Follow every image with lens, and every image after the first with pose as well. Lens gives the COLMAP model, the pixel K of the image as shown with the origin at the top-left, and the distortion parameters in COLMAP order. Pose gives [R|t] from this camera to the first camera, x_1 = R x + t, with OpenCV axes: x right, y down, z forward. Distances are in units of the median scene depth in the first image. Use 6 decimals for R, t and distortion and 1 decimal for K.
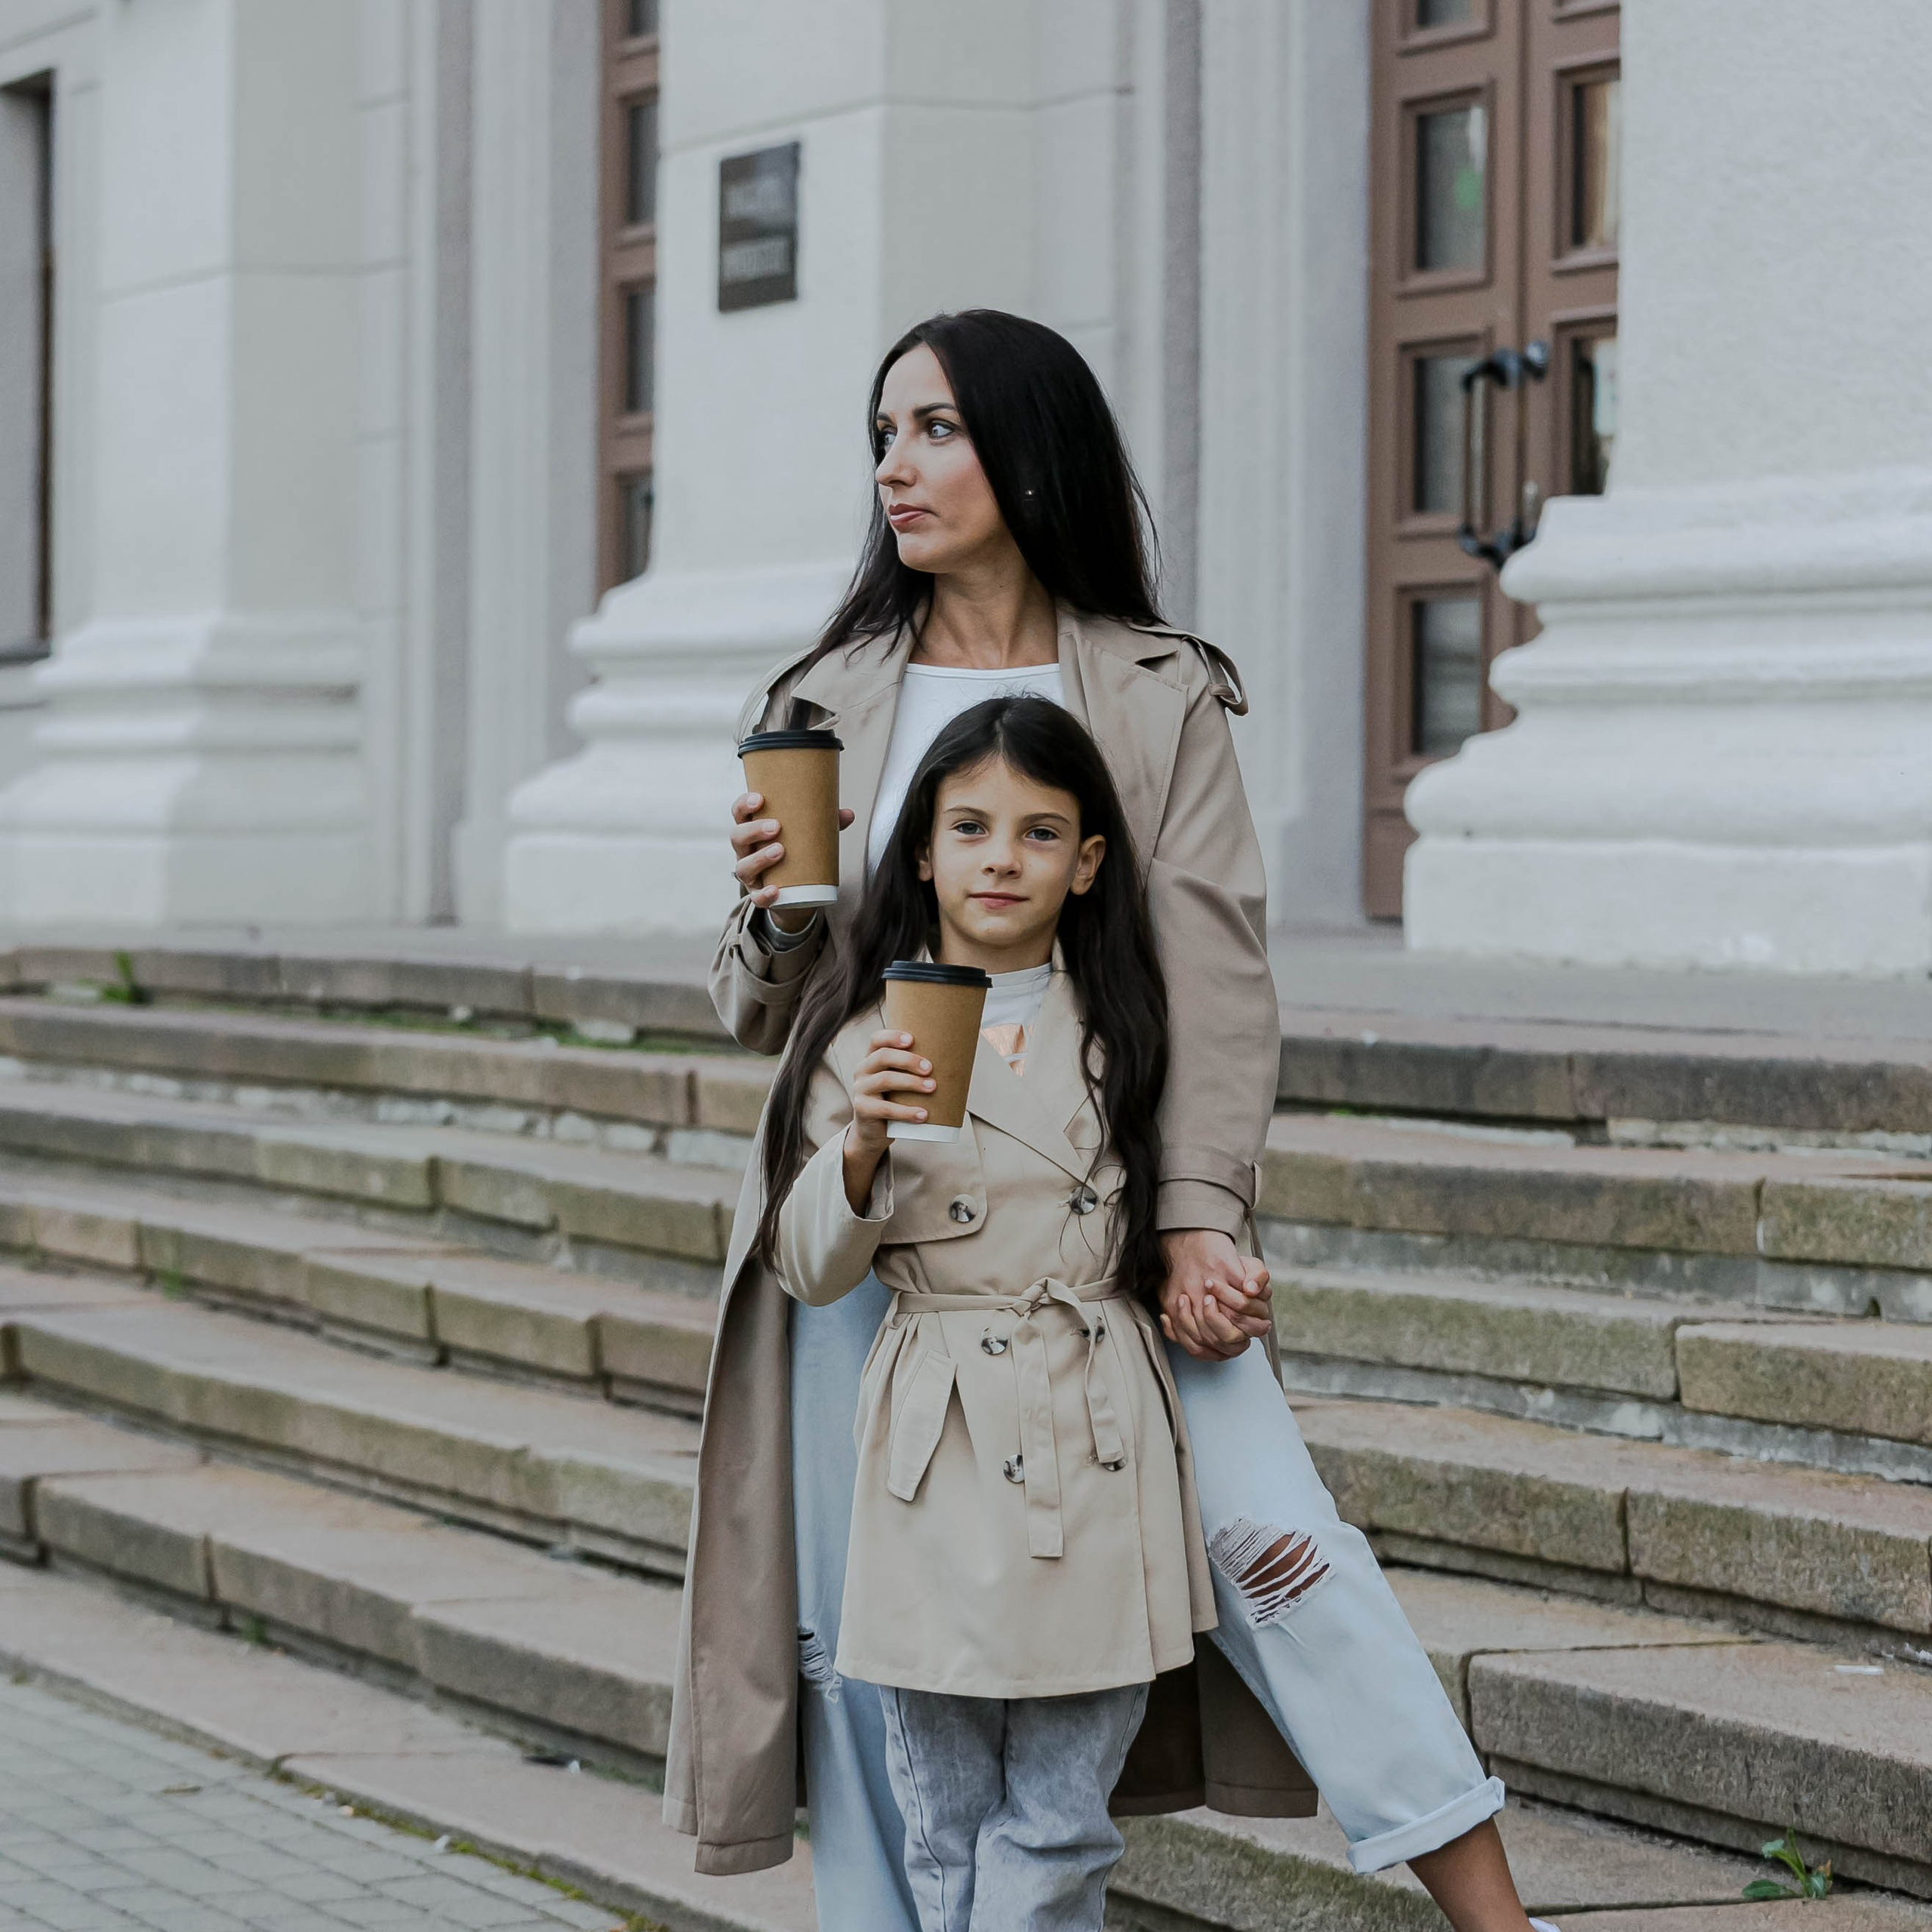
lens RADIAL K [[6735.6, 0, 962.6], [0, 6735.6, 964.8], [0, 0, 1]] dist [-0.142854, 0.000000]
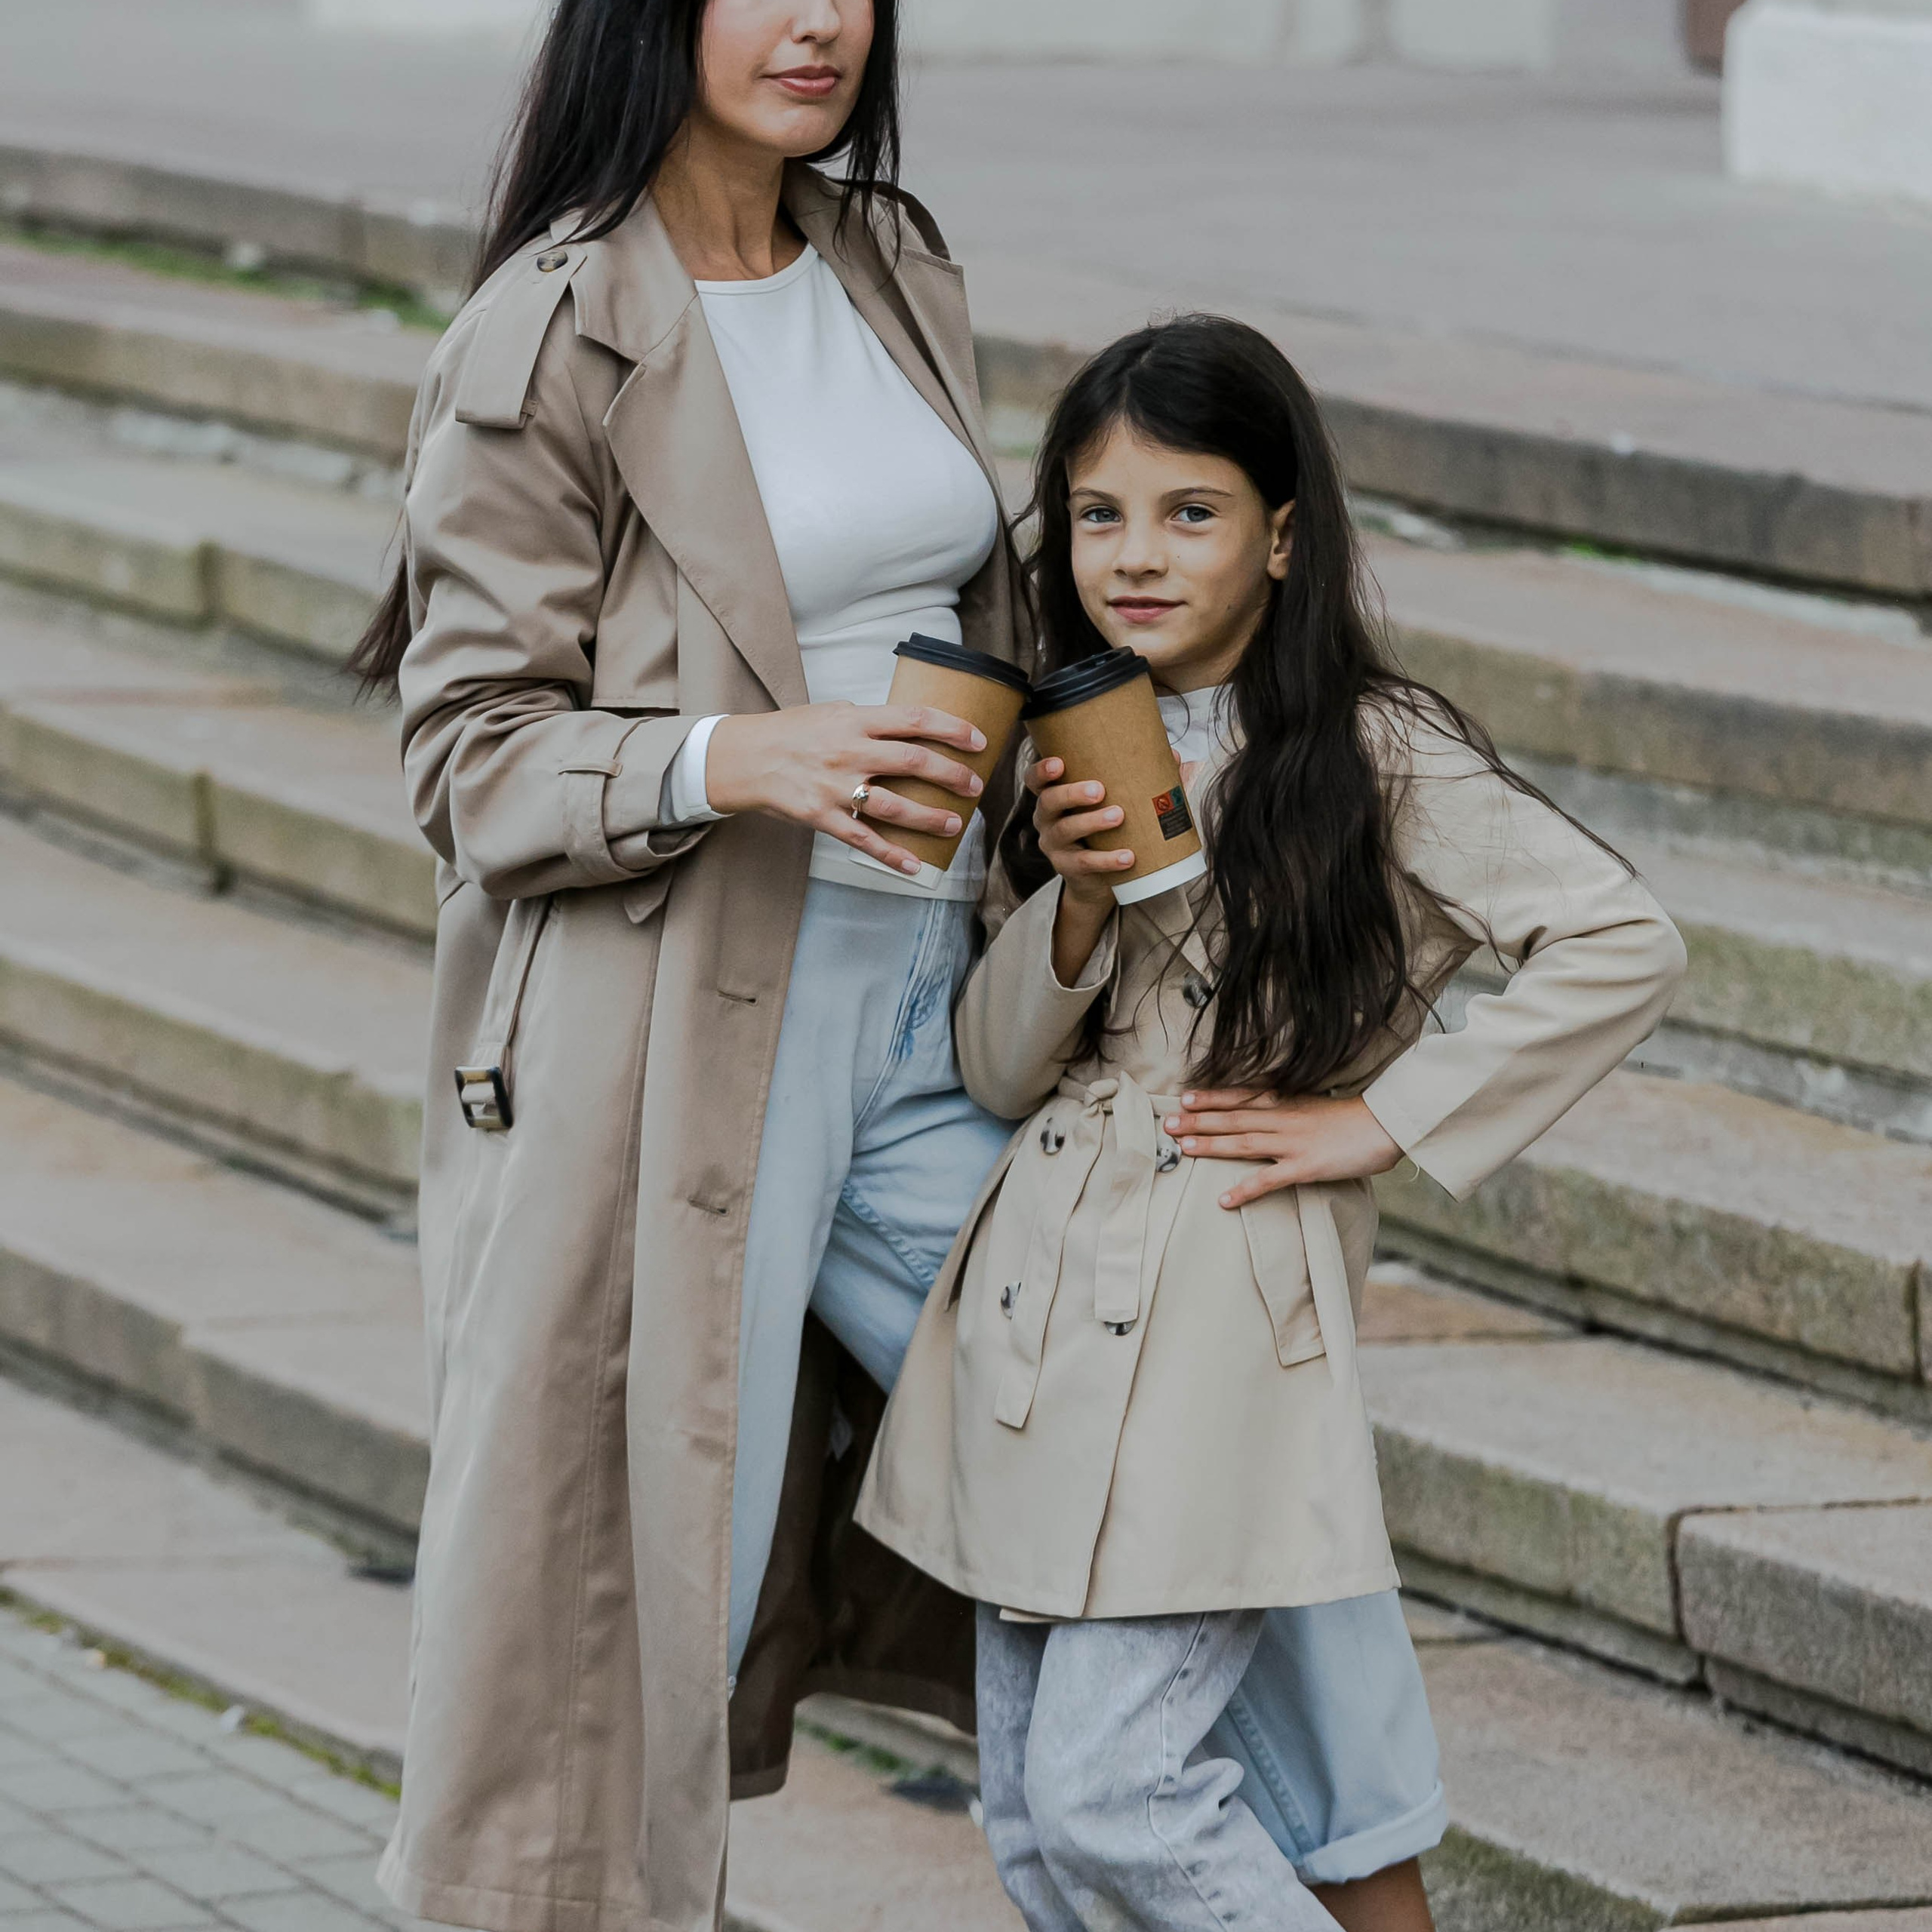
lens RADIAL K [[11827.8, 0, 965.7], [0, 11827.8, 966.0], [0, 0, 1]] dist [-0.346810, 0.000000]
pose [[0.999895, 0.009825, -0.010608, 0.009789], [-0.008694, 0.994765, 0.101823, -0.064128], [0.011553, -0.101720, 0.994746, -0.187863]]
